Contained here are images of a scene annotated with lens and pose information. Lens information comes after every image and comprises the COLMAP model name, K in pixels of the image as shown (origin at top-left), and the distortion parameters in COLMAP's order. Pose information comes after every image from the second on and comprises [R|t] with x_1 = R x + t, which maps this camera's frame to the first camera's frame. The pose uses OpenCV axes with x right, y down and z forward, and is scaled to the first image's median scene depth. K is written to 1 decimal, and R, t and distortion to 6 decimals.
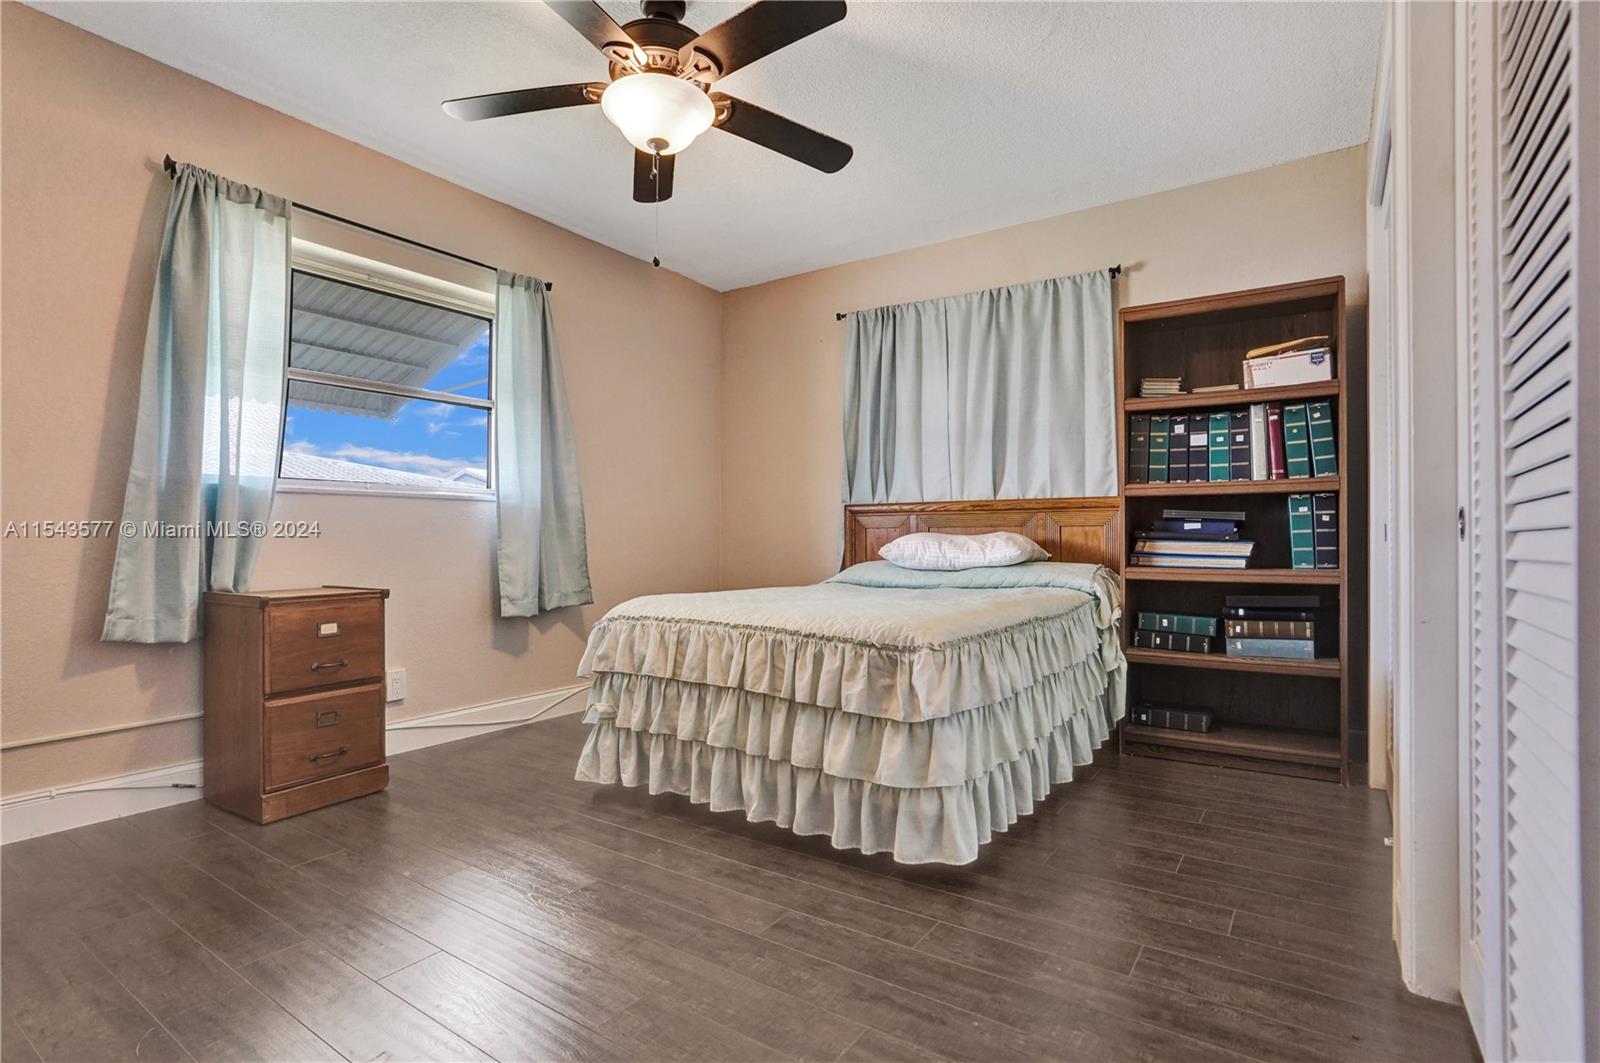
lens RADIAL K [[777.6, 0, 800.0], [0, 777.6, 531.5], [0, 0, 1]] dist [-0.035551, 0.020251]
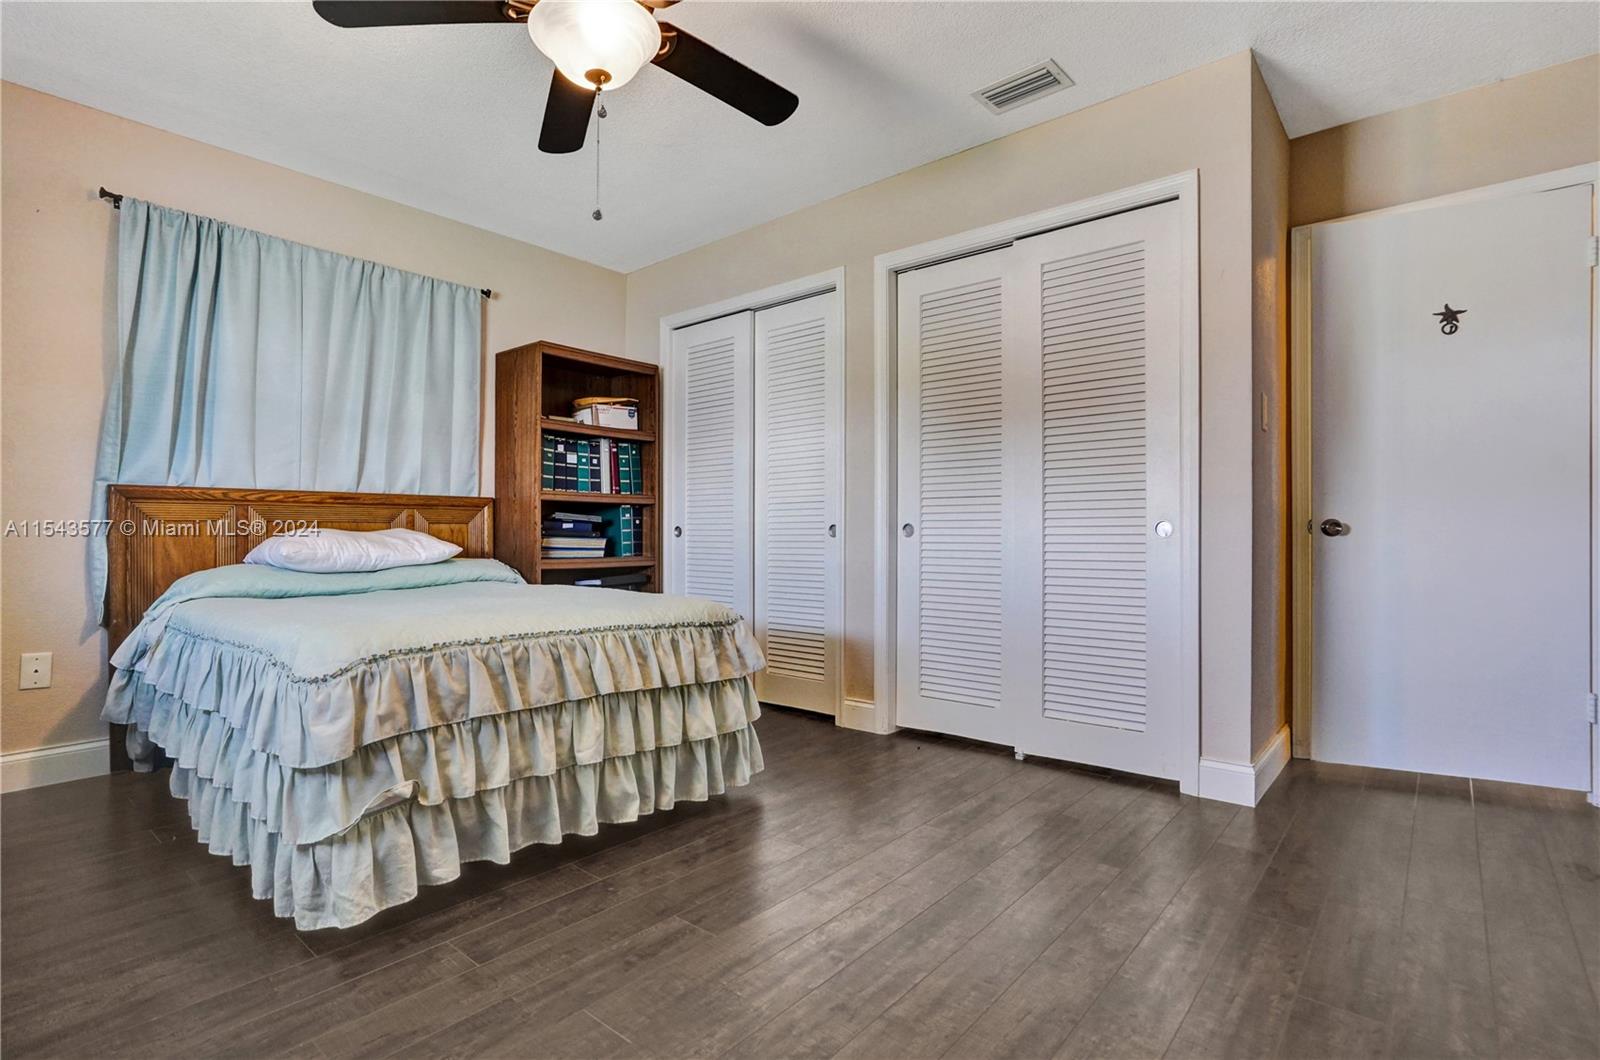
lens RADIAL K [[777.6, 0, 800.0], [0, 777.6, 530.0], [0, 0, 1]] dist [-0.035551, 0.020251]
pose [[0.100742, 0.006643, 0.994890, -0.757205], [-0.011475, 0.999919, -0.005514, 0.002916], [-0.994846, -0.010861, 0.100810, 0.509605]]
